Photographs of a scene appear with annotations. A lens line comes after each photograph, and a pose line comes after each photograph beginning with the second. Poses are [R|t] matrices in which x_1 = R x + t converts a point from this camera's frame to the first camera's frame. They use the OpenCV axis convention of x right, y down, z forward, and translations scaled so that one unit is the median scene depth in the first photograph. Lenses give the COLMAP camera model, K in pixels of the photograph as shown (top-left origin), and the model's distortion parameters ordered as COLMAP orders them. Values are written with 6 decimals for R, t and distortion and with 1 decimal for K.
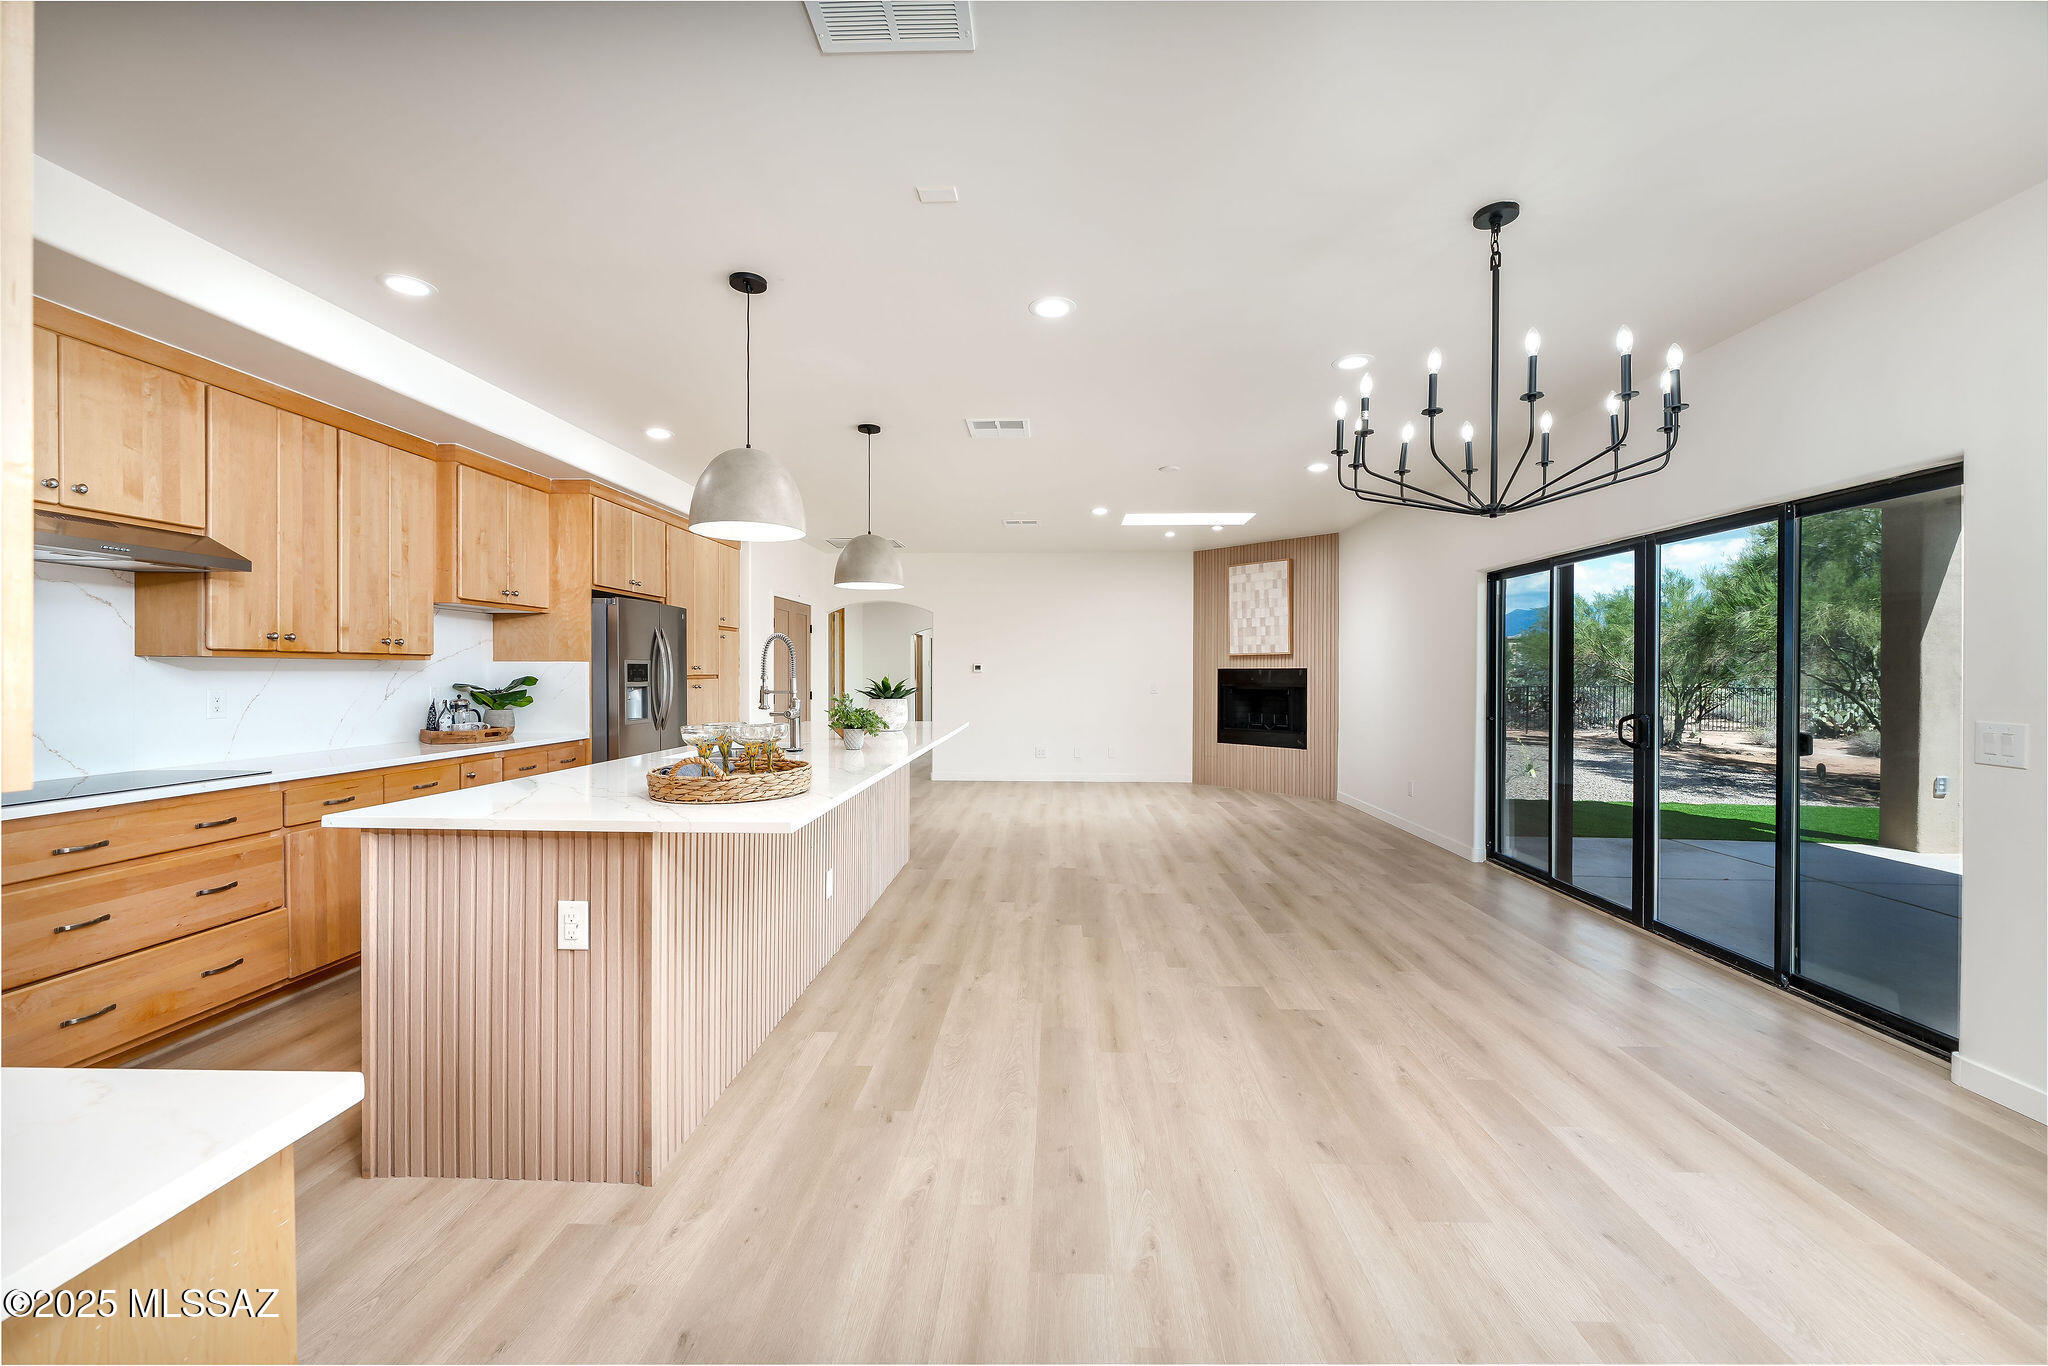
lens RADIAL K [[837.2, 0, 1011.9], [0, 837.2, 675.3], [0, 0, 1]] dist [-0.000658, -0.000596]
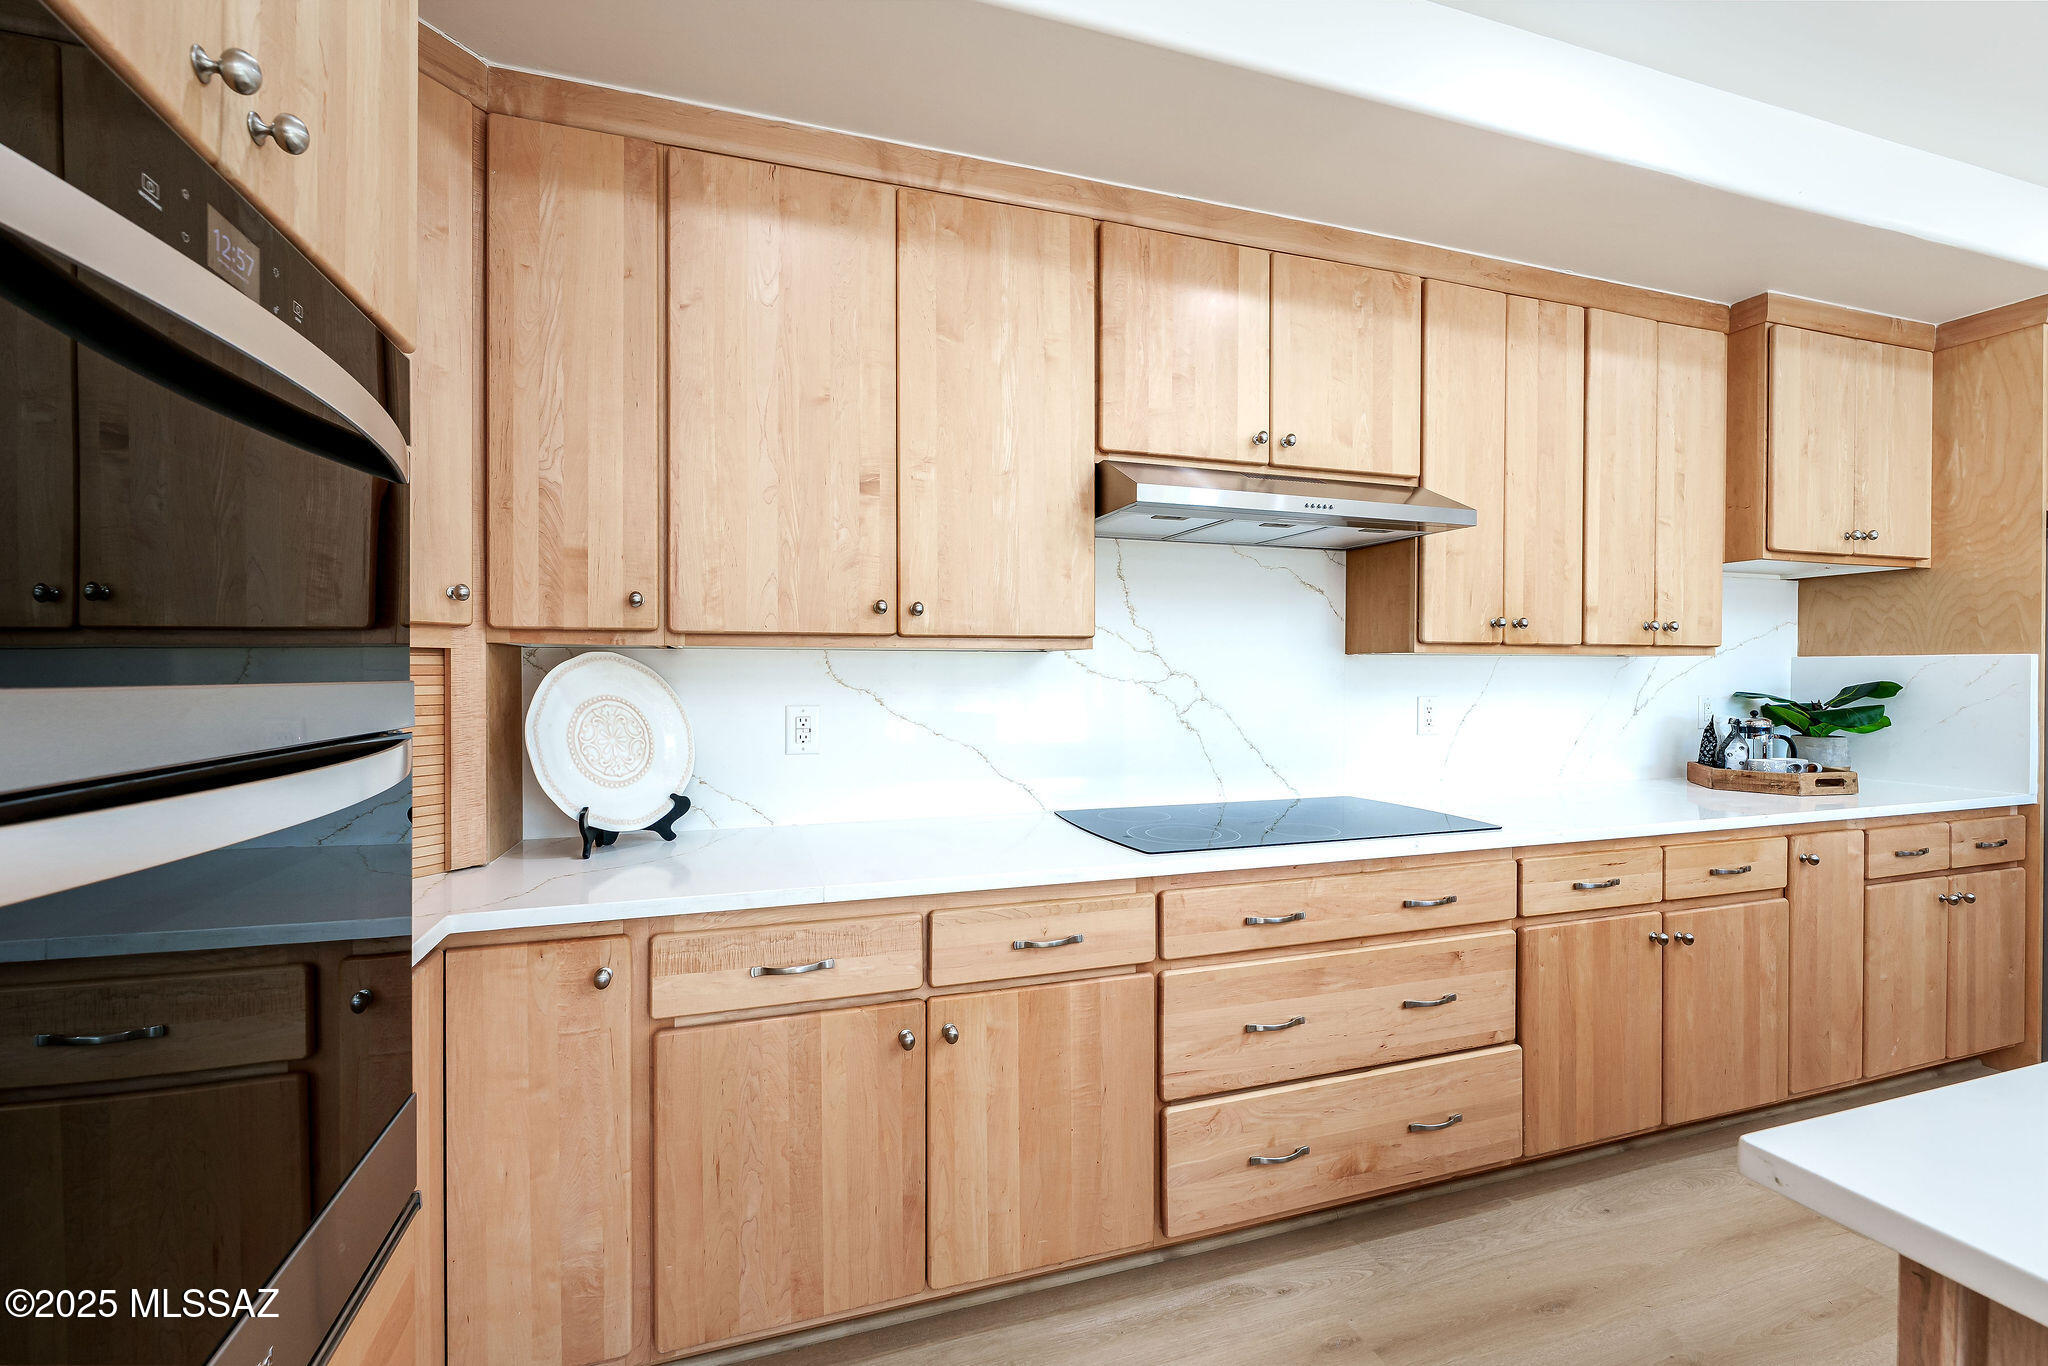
lens RADIAL K [[764.0, 0, 1084.4], [0, 764.0, 678.4], [0, 0, 1]] dist [0.001098, 0.000000]
pose [[0.341422, 0.000188, -0.939910, -0.309244], [-0.000879, 1.000000, -0.000119, -0.000539], [0.939910, 0.000867, 0.341422, 0.349539]]
